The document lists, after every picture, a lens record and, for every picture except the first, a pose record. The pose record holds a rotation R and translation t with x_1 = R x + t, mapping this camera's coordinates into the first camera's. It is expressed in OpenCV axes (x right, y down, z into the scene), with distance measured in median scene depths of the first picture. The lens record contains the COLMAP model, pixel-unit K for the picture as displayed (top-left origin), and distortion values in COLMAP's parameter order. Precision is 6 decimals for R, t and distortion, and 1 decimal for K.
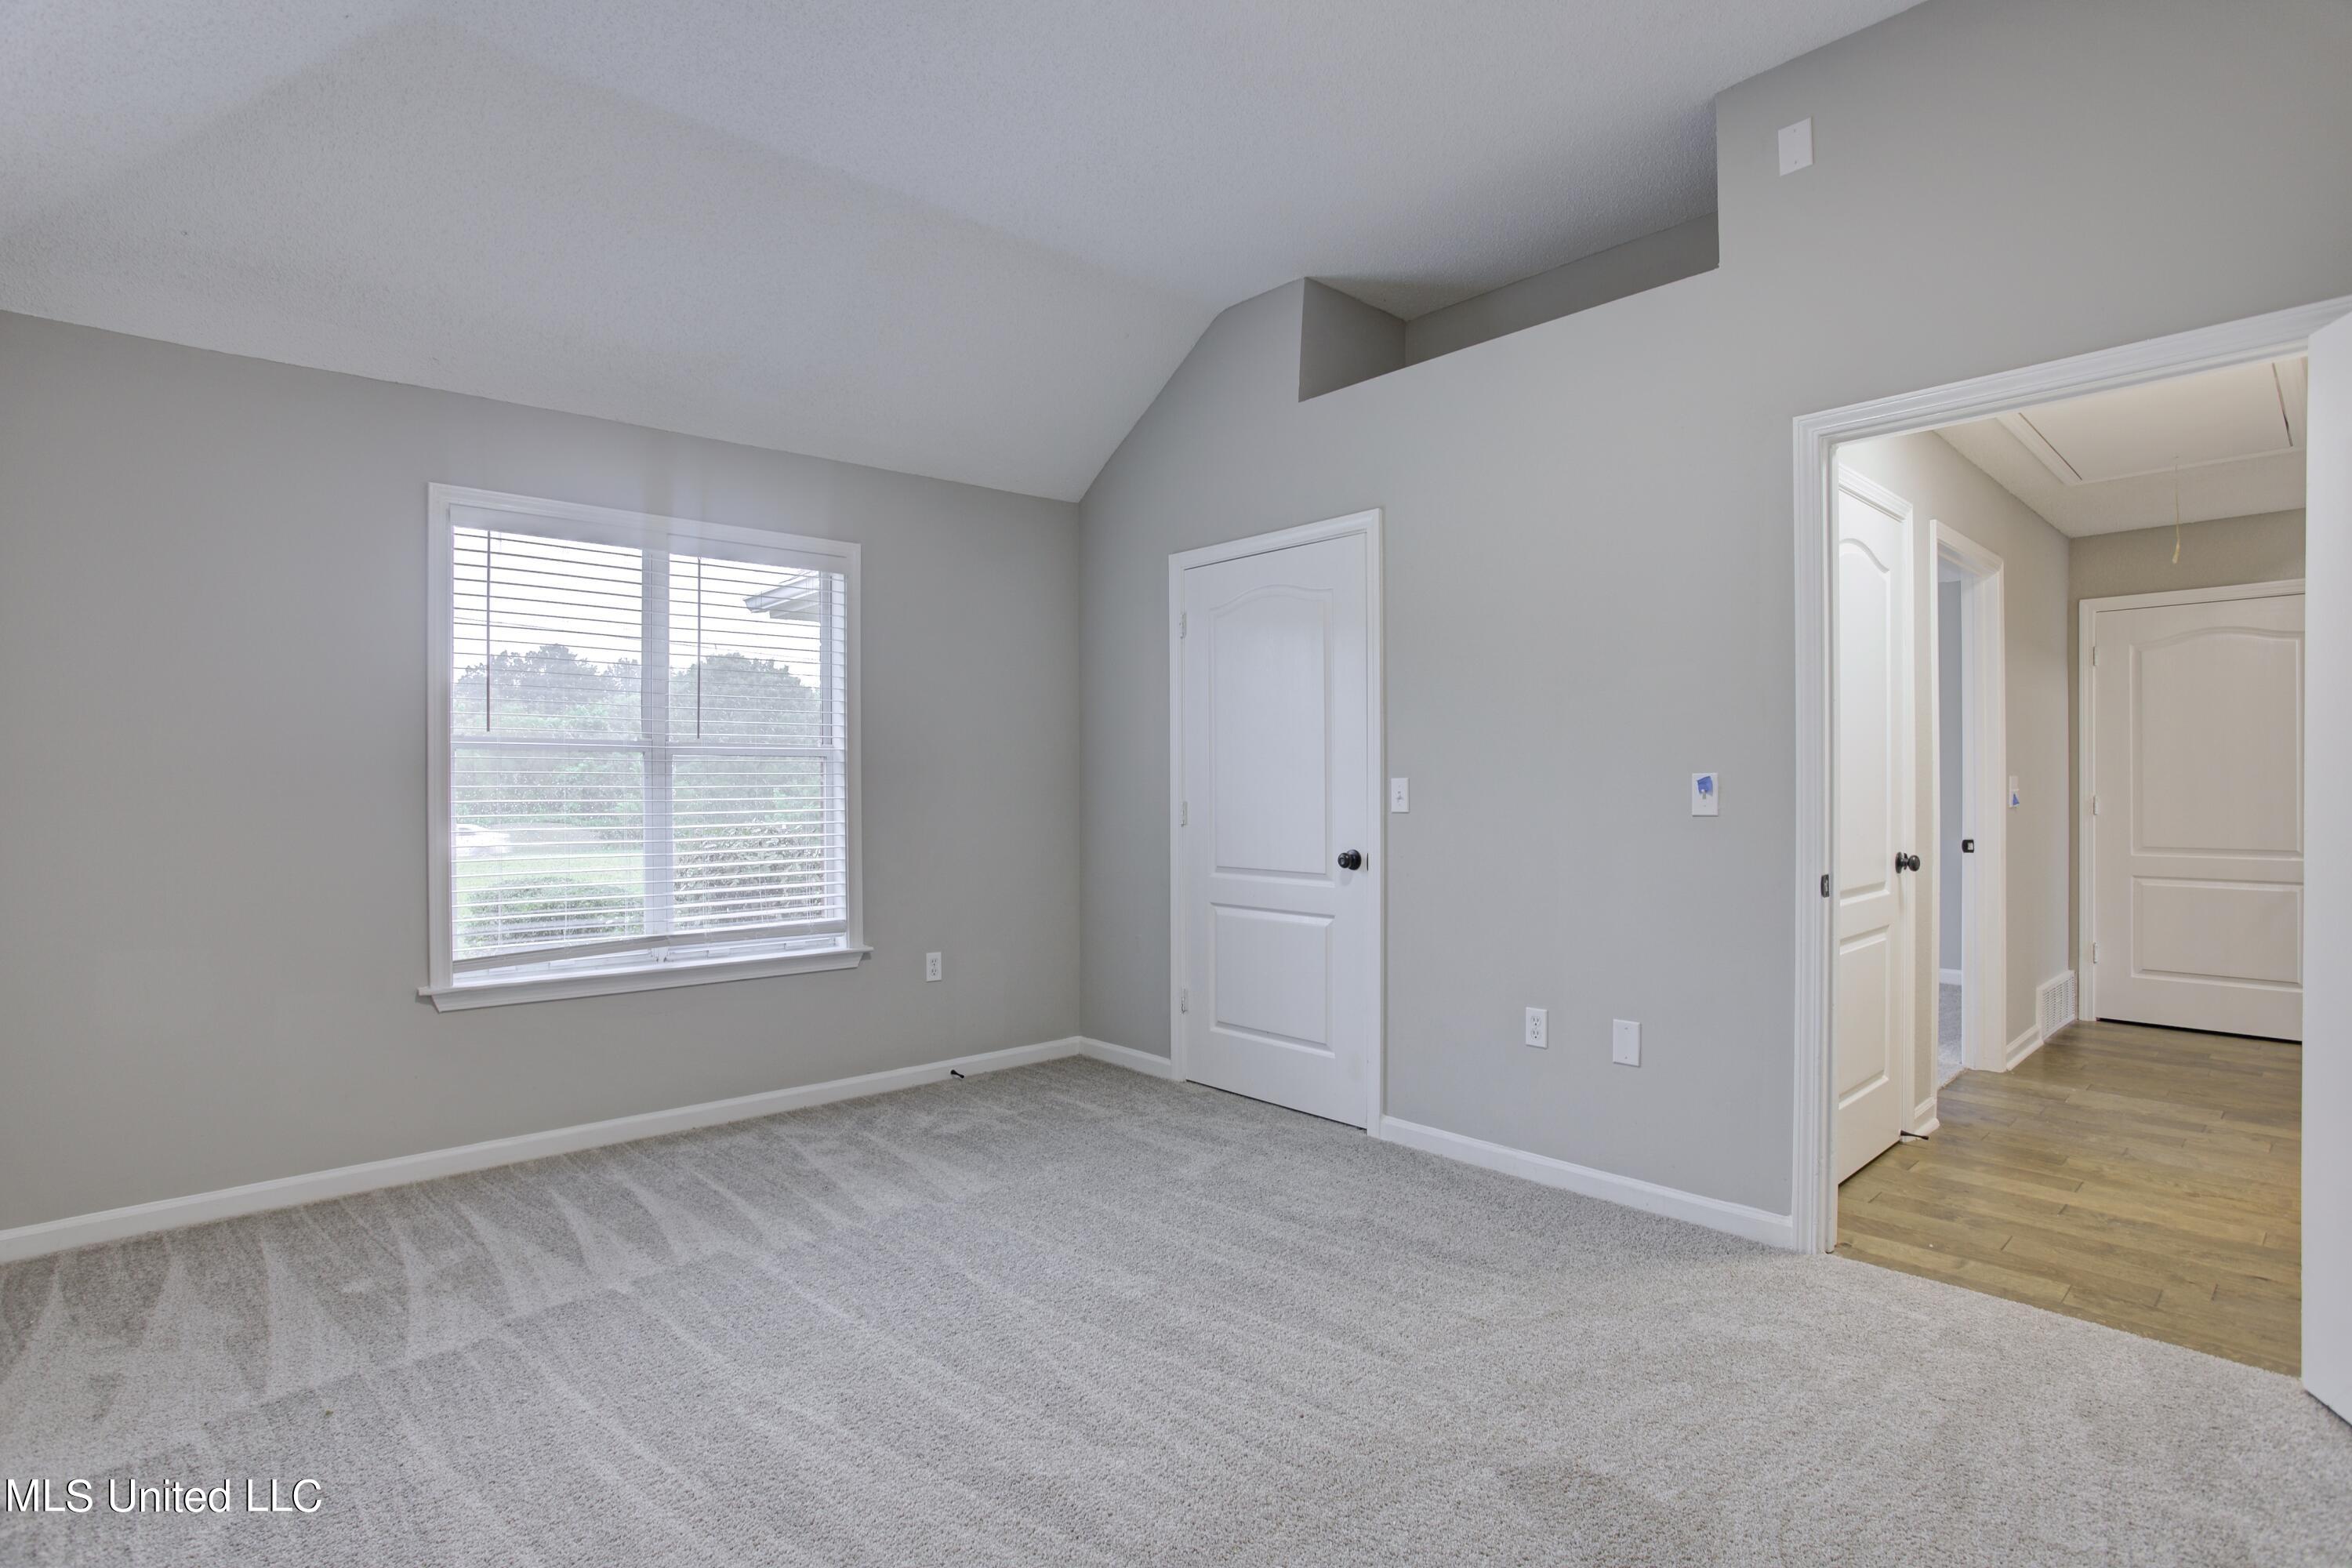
lens RADIAL K [[1139.4, 0, 1159.6], [0, 1139.4, 788.0], [0, 0, 1]] dist [-0.071844, 0.027233]
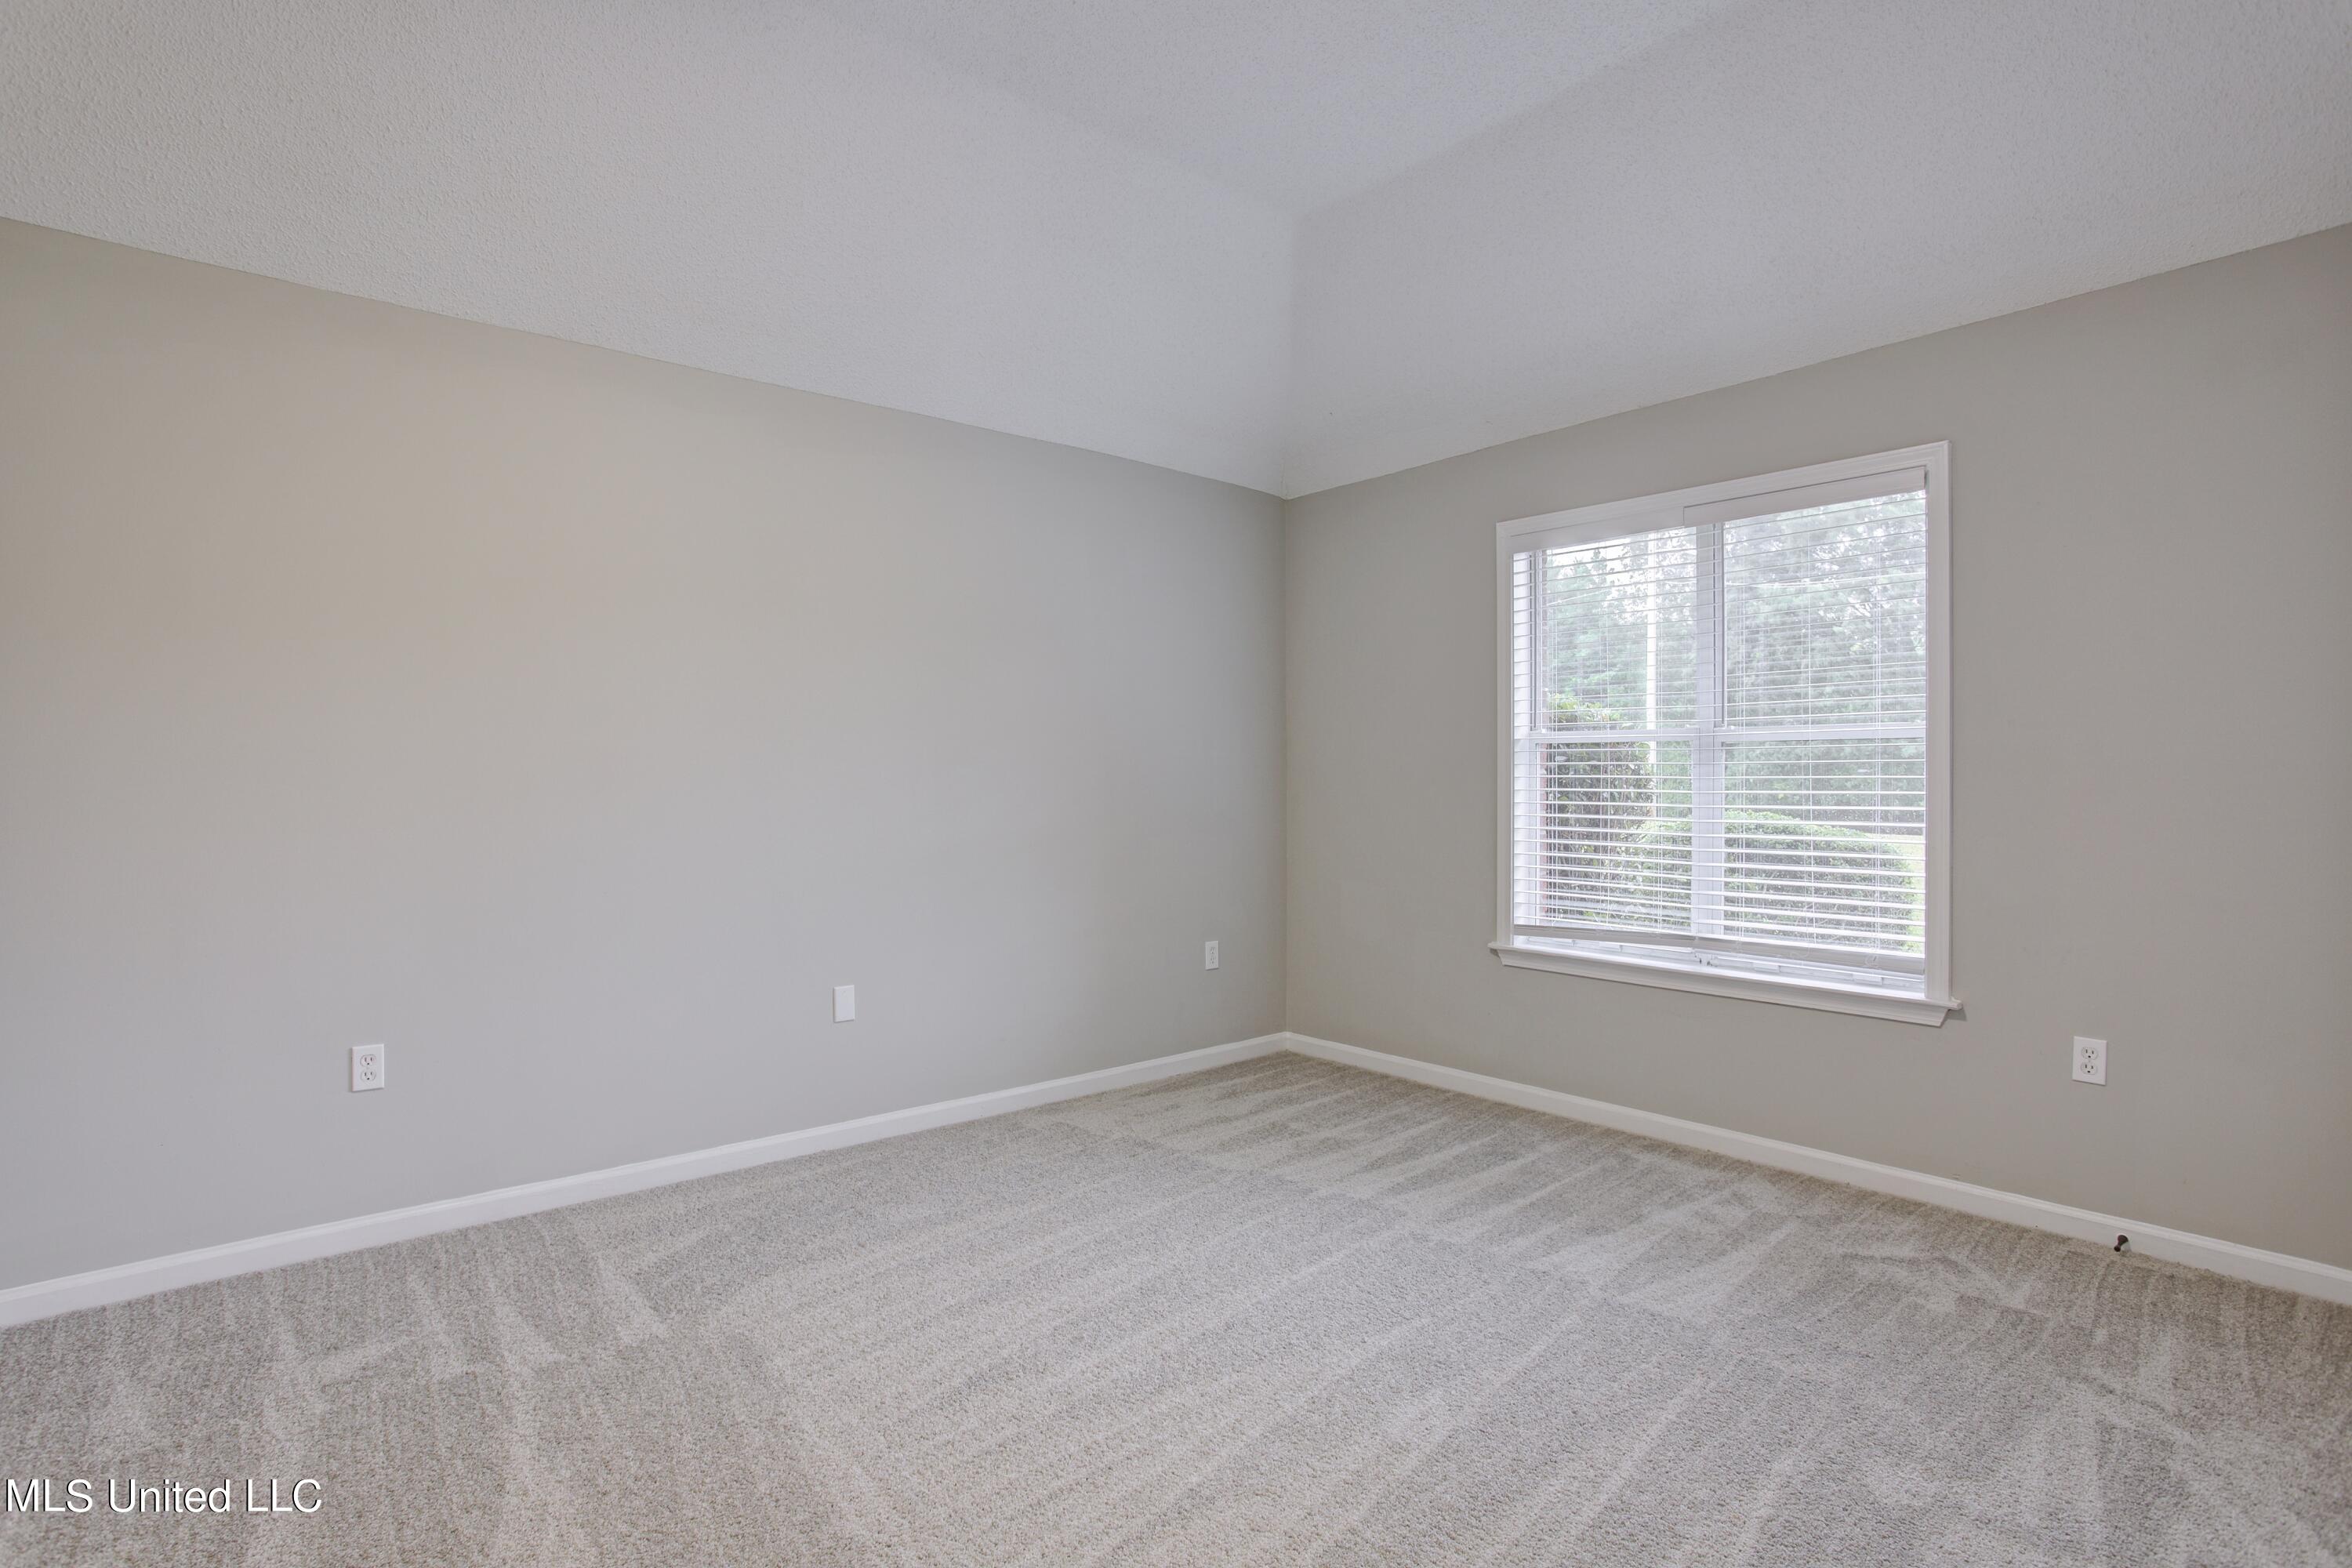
lens RADIAL K [[1139.4, 0, 1159.6], [0, 1139.4, 788.0], [0, 0, 1]] dist [-0.071844, 0.027233]
pose [[-0.030318, 0.016628, -0.999402, 0.565092], [0.002834, 0.999859, 0.016550, -0.010245], [0.999536, -0.002331, -0.030360, 0.647377]]
